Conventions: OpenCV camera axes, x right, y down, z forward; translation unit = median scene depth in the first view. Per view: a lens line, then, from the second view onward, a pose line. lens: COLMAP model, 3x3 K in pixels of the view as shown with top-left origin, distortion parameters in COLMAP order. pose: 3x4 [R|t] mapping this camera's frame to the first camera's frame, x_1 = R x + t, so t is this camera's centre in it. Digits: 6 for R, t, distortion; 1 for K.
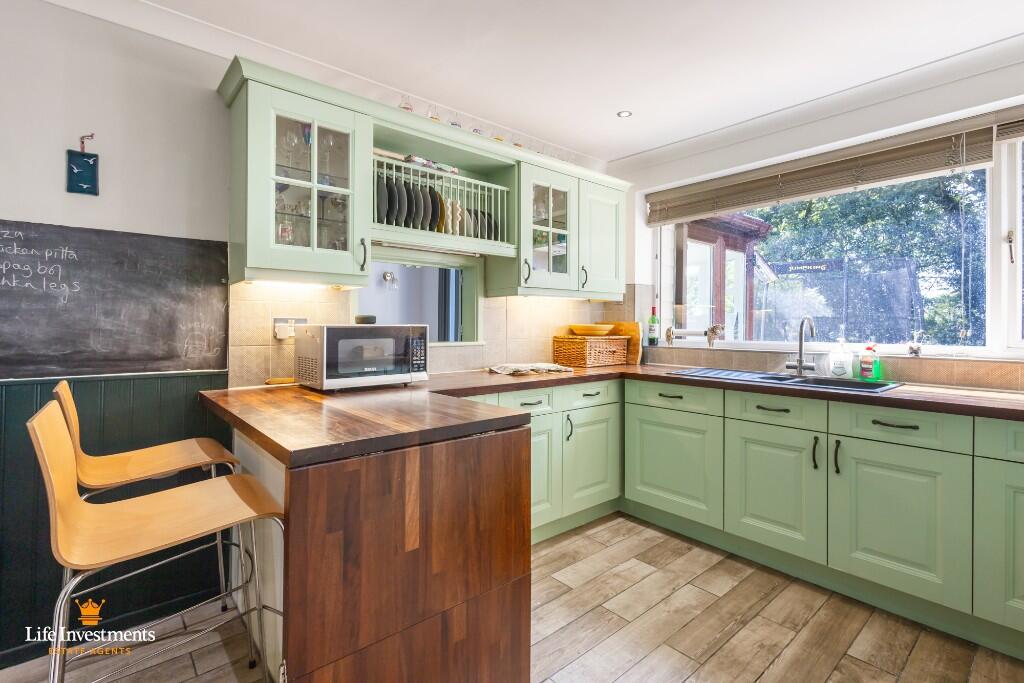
lens RADIAL K [[478.2, 0, 490.7], [0, 478.2, 335.8], [0, 0, 1]] dist [0.004371, -0.000528]
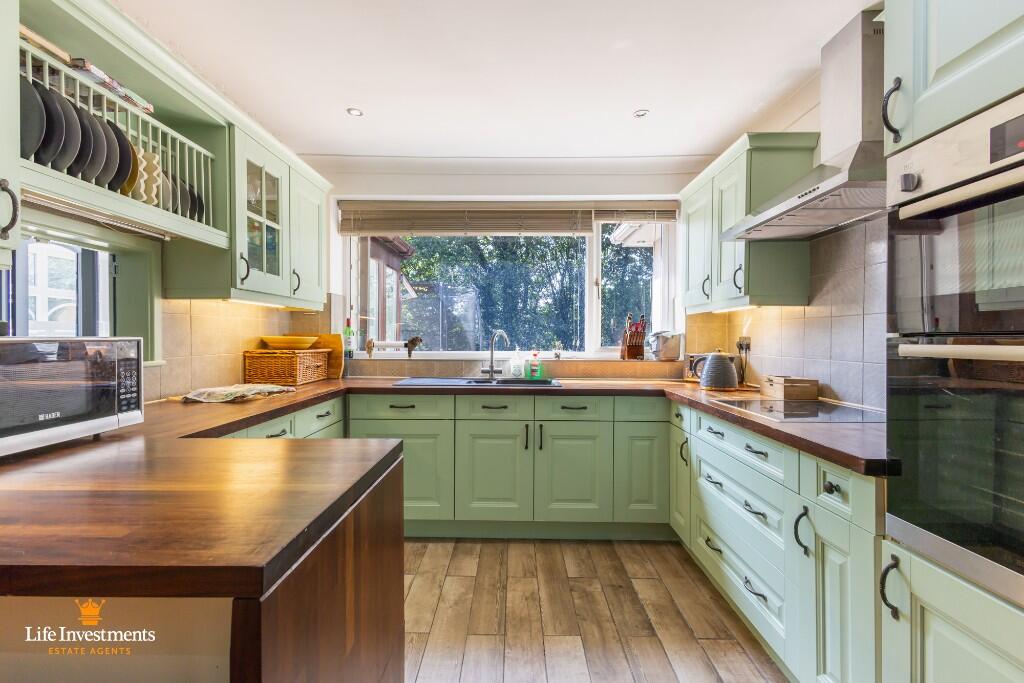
lens RADIAL K [[475.8, 0, 511.8], [0, 475.8, 355.6], [0, 0, 1]] dist [0.001949, -0.001248]
pose [[0.641379, -0.029103, 0.766672, -0.284359], [0.015185, 0.999566, 0.025240, -0.006543], [-0.767074, -0.004547, 0.641543, 0.184912]]
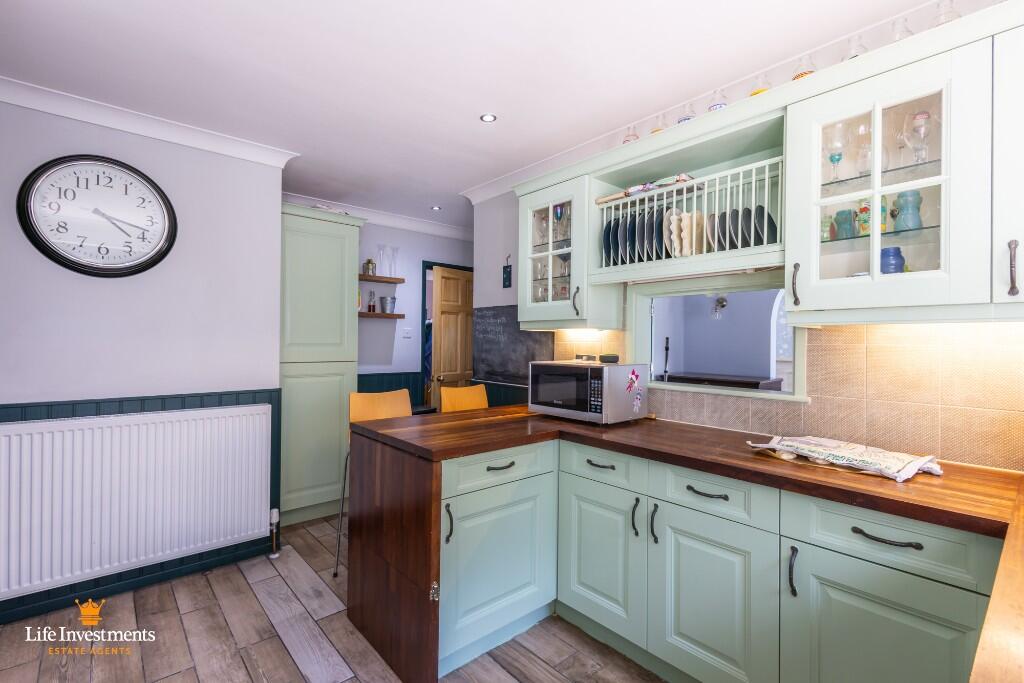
lens RADIAL K [[461.7, 0, 513.2], [0, 461.7, 358.8], [0, 0, 1]] dist [0.008494, -0.004279]
pose [[0.032299, 0.034735, -0.998875, 0.737465], [-0.037327, 0.998741, 0.033523, -0.058194], [0.998781, 0.036203, 0.033554, 0.732204]]
